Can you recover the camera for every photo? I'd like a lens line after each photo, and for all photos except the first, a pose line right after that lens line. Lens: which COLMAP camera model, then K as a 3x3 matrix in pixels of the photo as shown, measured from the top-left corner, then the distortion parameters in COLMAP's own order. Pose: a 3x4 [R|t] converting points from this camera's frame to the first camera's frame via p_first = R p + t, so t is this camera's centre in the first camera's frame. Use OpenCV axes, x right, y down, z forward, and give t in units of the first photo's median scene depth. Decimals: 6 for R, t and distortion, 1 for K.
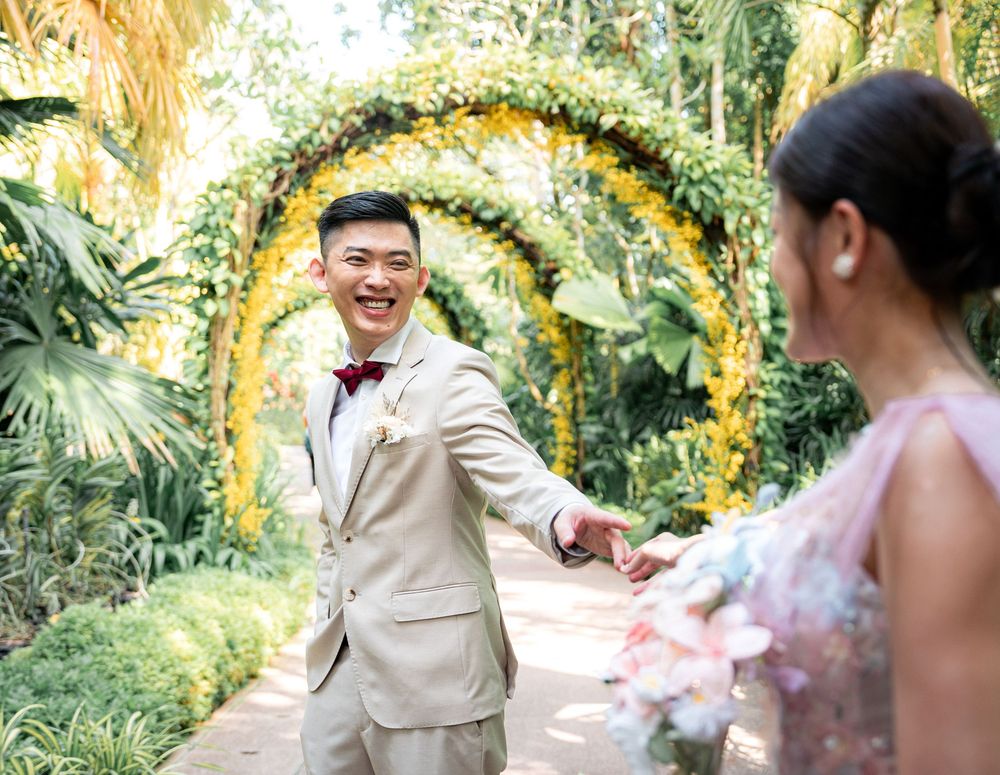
lens RADIAL K [[1211.0, 0, 529.8], [0, 1211.0, 381.8], [0, 0, 1]] dist [0.074736, -0.004778]
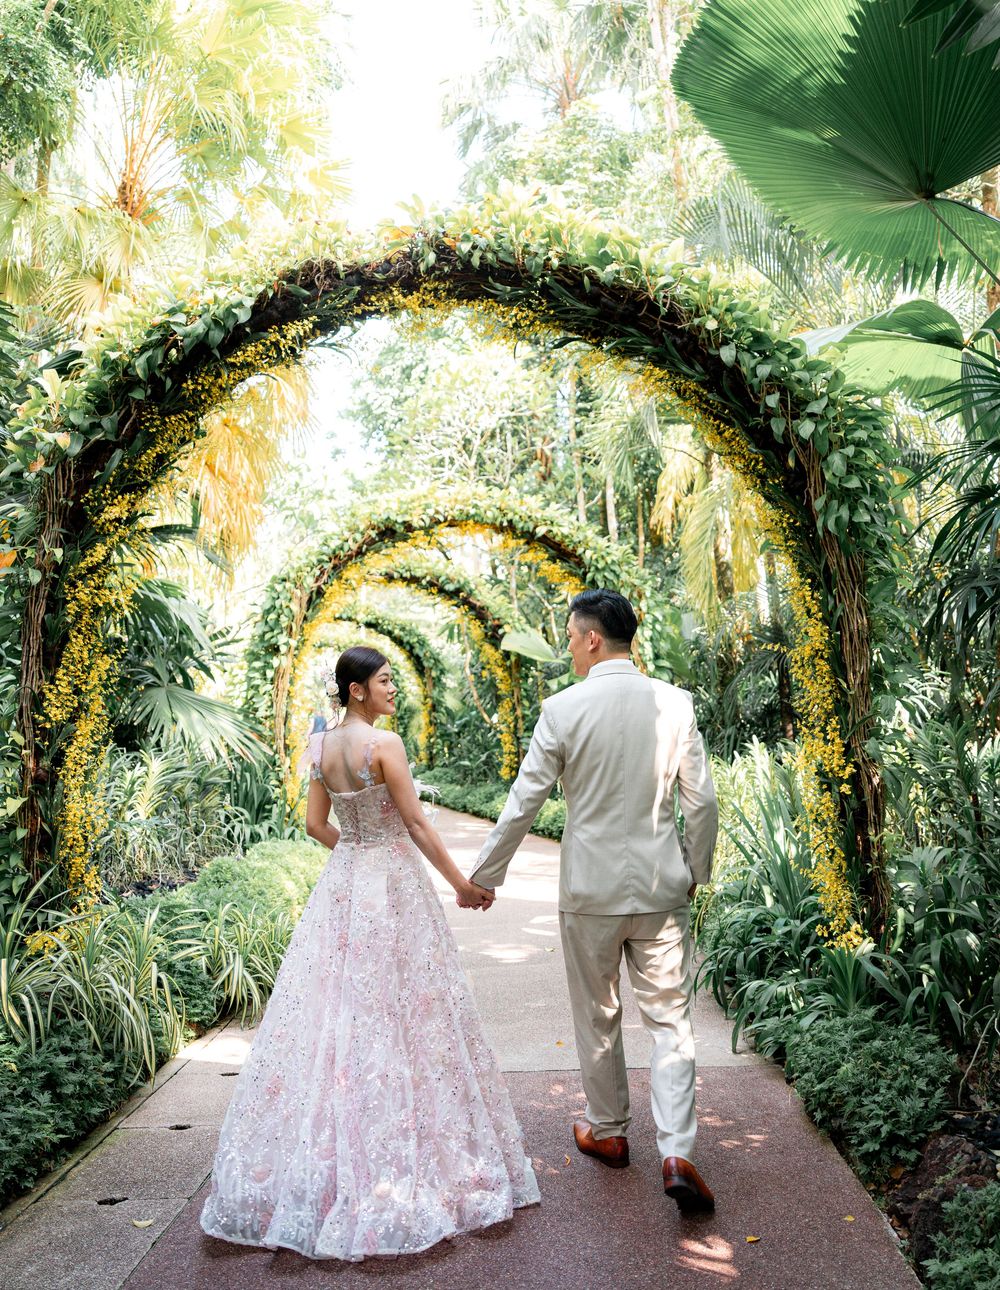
lens RADIAL K [[972.4, 0, 500.9], [0, 972.4, 595.5], [0, 0, 1]] dist [-0.031257, 0.004354]
pose [[0.999108, -0.019554, 0.037416, -0.030679], [0.023727, 0.993133, -0.114558, 0.000473], [-0.034919, 0.115344, 0.992712, -0.174805]]
